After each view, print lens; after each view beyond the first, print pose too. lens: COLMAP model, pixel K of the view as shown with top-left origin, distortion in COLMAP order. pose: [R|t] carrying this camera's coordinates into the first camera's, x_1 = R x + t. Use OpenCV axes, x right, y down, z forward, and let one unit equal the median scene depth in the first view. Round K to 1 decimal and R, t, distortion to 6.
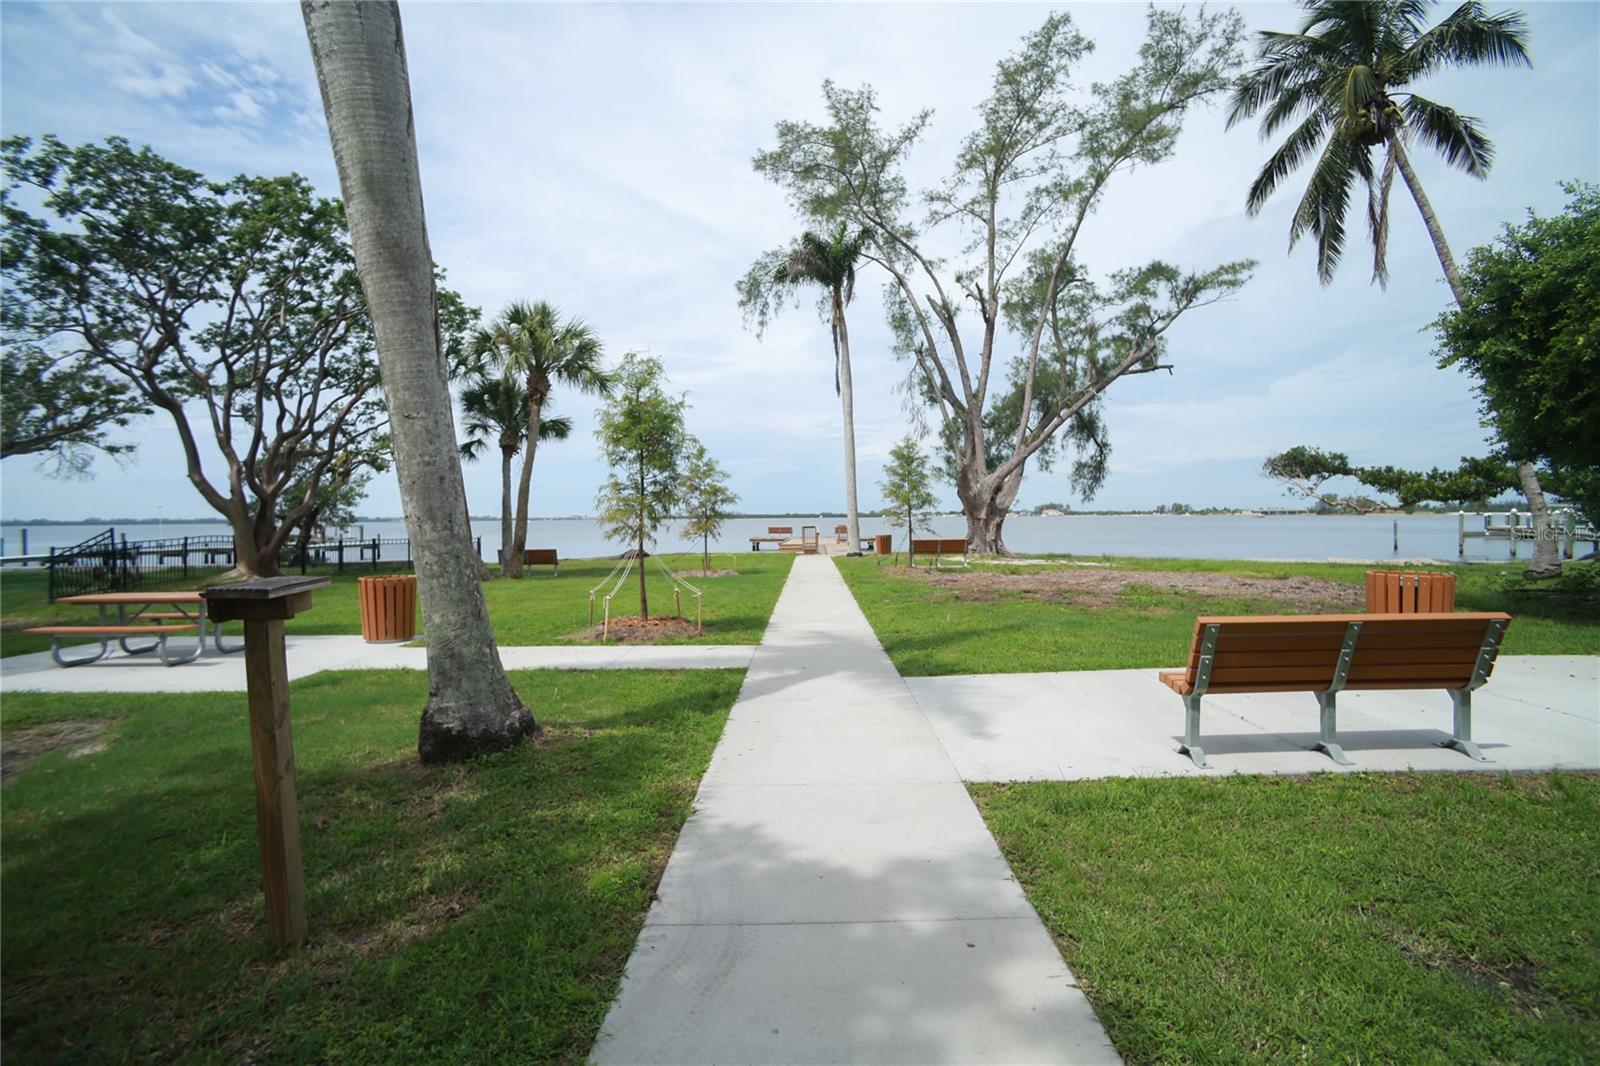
lens RADIAL K [[885.3, 0, 800.0], [0, 885.3, 533.0], [0, 0, 1]] dist [0.048555, 0.012694]
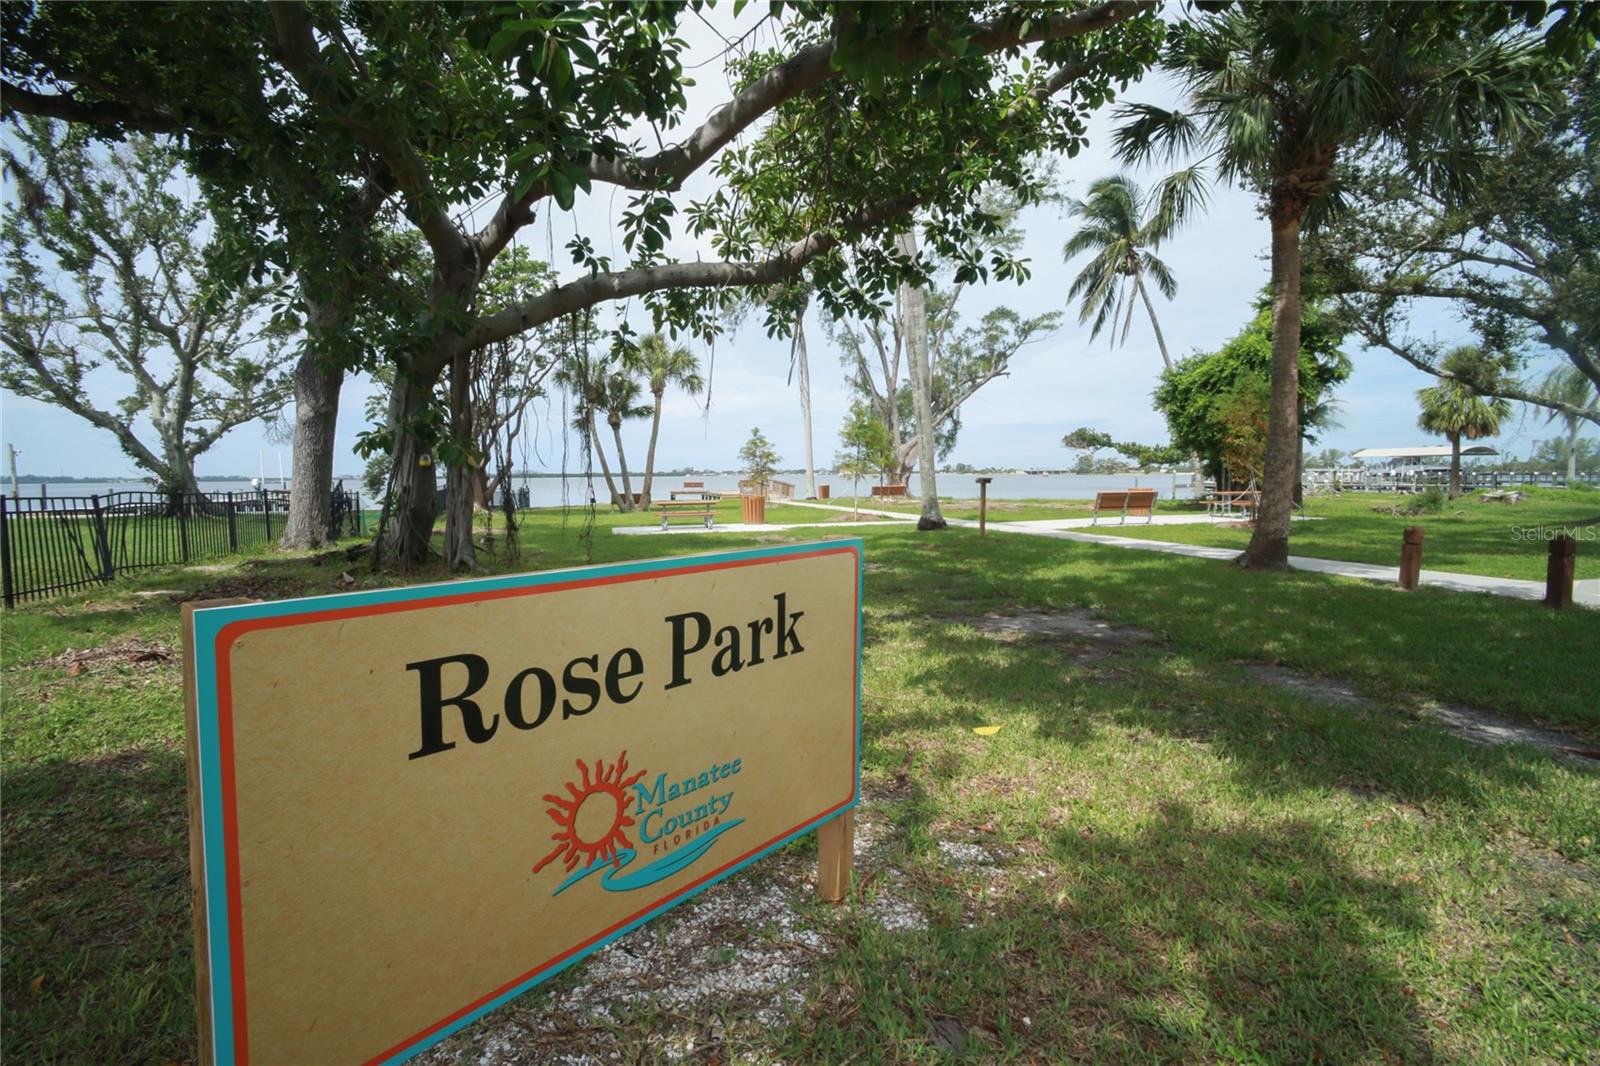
lens RADIAL K [[885.3, 0, 800.0], [0, 885.3, 533.0], [0, 0, 1]] dist [0.048555, 0.012694]
pose [[0.975460, -0.009797, 0.219960, -0.296700], [-0.000668, 0.998873, 0.047451, 0.013431], [-0.220177, -0.046433, 0.974354, -0.449256]]
